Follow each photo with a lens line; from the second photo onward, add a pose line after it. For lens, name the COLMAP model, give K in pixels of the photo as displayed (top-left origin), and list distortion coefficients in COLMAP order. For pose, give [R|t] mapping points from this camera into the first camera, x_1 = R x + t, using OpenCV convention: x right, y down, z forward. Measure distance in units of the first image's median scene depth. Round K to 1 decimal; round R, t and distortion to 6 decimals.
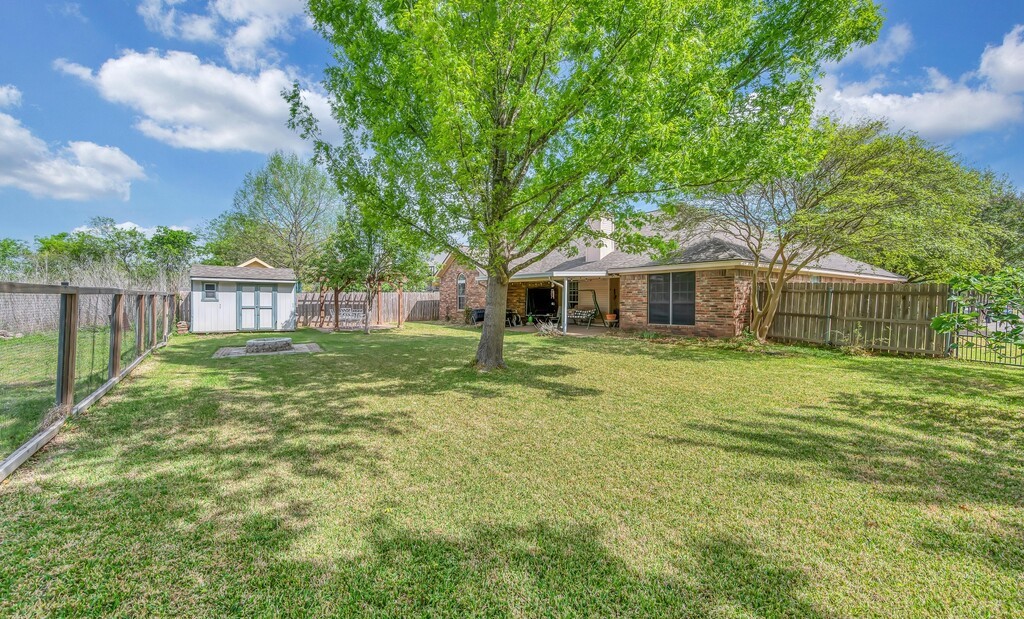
lens RADIAL K [[424.6, 0, 494.7], [0, 424.6, 307.7], [0, 0, 1]] dist [0.001058, -0.000087]
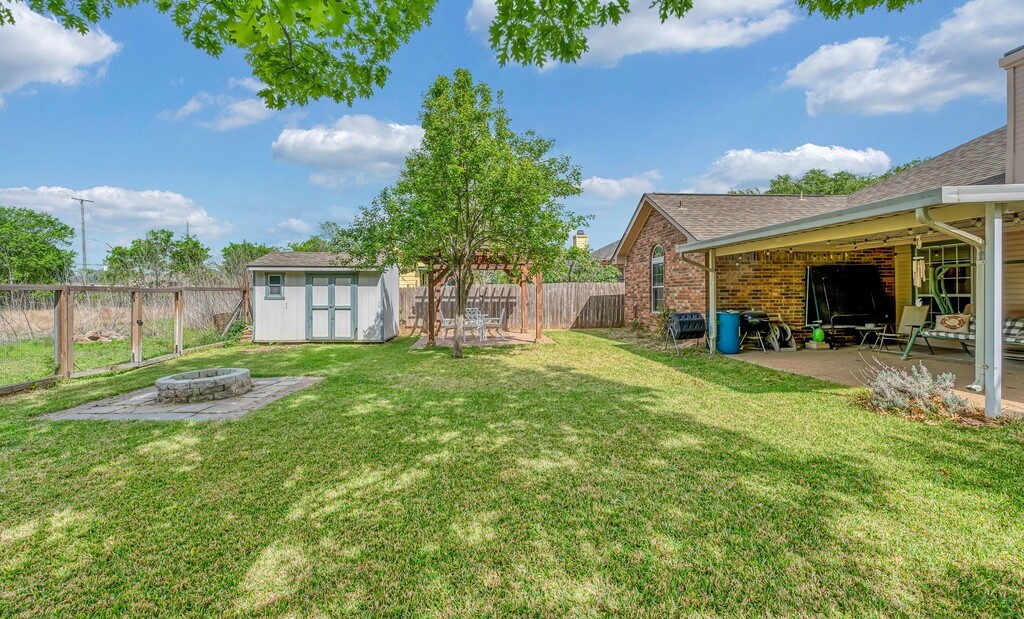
lens RADIAL K [[424.6, 0, 494.7], [0, 424.6, 307.7], [0, 0, 1]] dist [0.001058, -0.000087]
pose [[0.857601, 0.005146, -0.514290, 0.026809], [0.000504, 0.999941, 0.010846, -0.007687], [0.514315, -0.009561, 0.857548, 0.527942]]
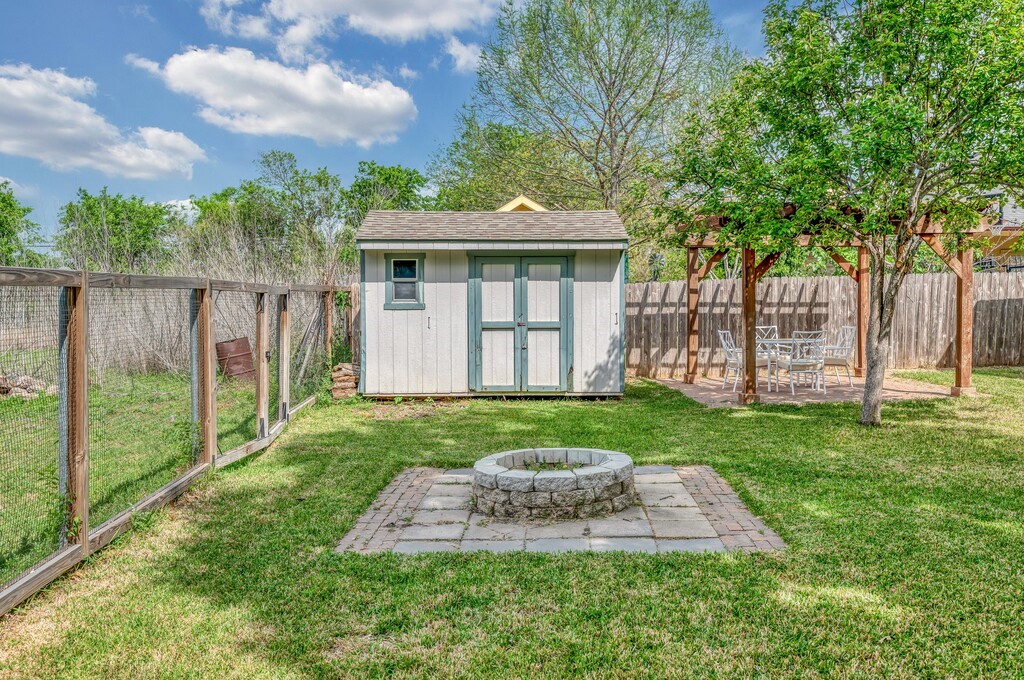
lens RADIAL K [[878.3, 0, 512.0], [0, 878.3, 340.0], [0, 0, 1]] dist [-0.033522, -0.001602]
pose [[0.859784, 0.009685, -0.510566, -0.203959], [0.003550, 0.999683, 0.024940, -0.006317], [0.510646, -0.023256, 0.859477, 0.386824]]
